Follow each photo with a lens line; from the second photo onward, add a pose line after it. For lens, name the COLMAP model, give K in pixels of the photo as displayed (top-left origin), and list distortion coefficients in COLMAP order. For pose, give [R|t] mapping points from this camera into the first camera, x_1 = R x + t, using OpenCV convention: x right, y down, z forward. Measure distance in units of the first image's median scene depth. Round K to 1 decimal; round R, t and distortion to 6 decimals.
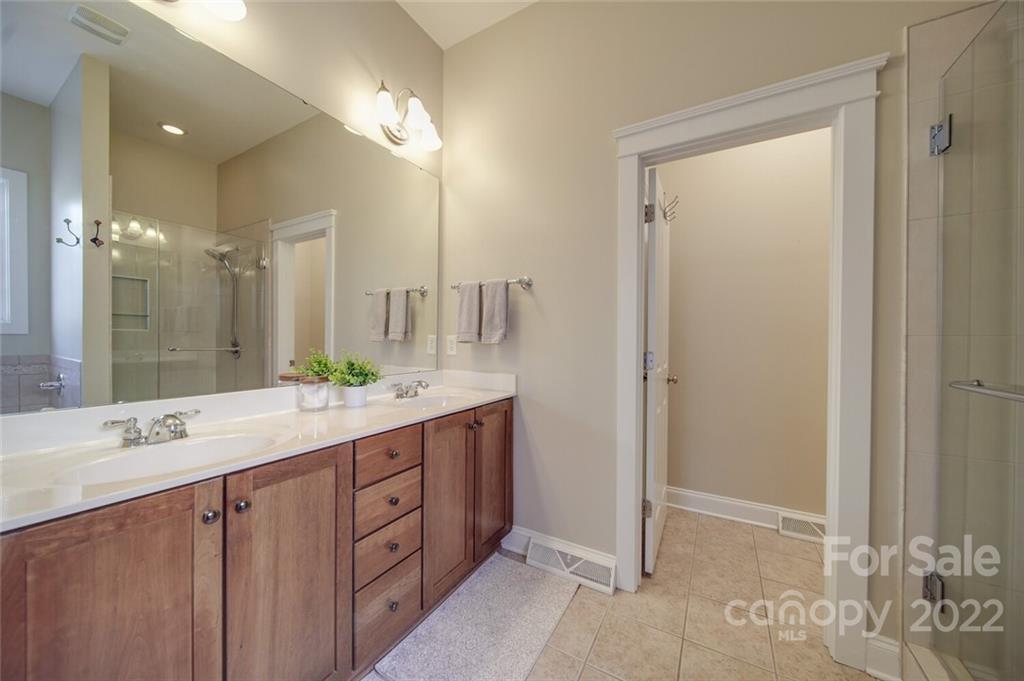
lens RADIAL K [[358.2, 0, 511.0], [0, 358.2, 339.7], [0, 0, 1]] dist [-0.000689, -0.001140]
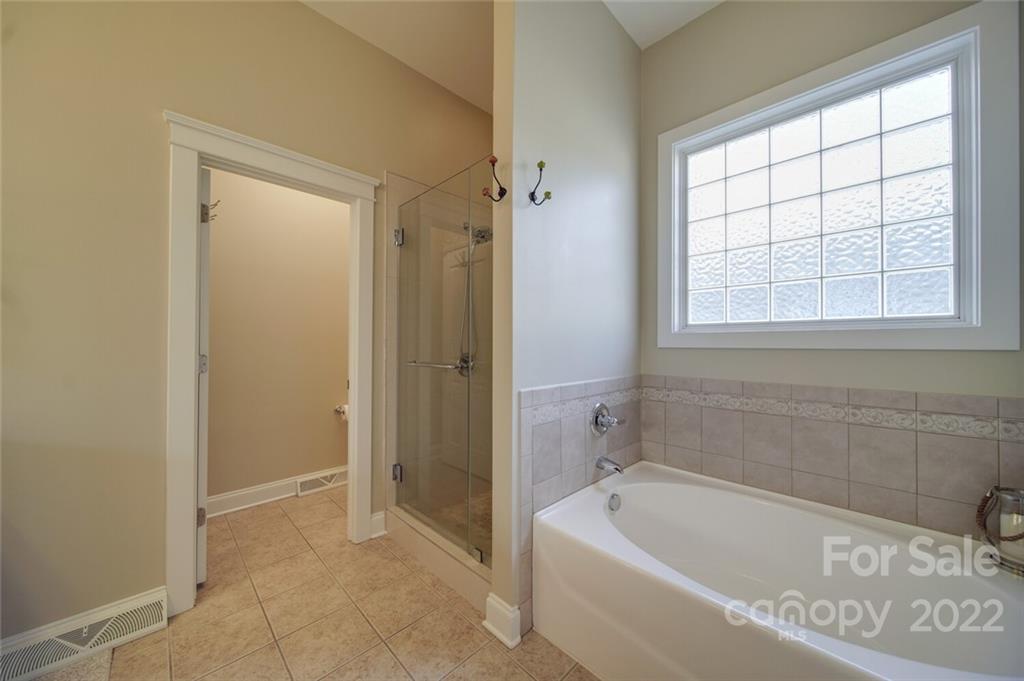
lens RADIAL K [[358.2, 0, 514.7], [0, 358.2, 340.7], [0, 0, 1]] dist [-0.000689, -0.001140]
pose [[0.259477, -0.000491, 0.965749, -0.344593], [0.001731, 0.999999, 0.000043, -0.004277], [-0.965748, 0.001660, 0.259477, -0.076064]]
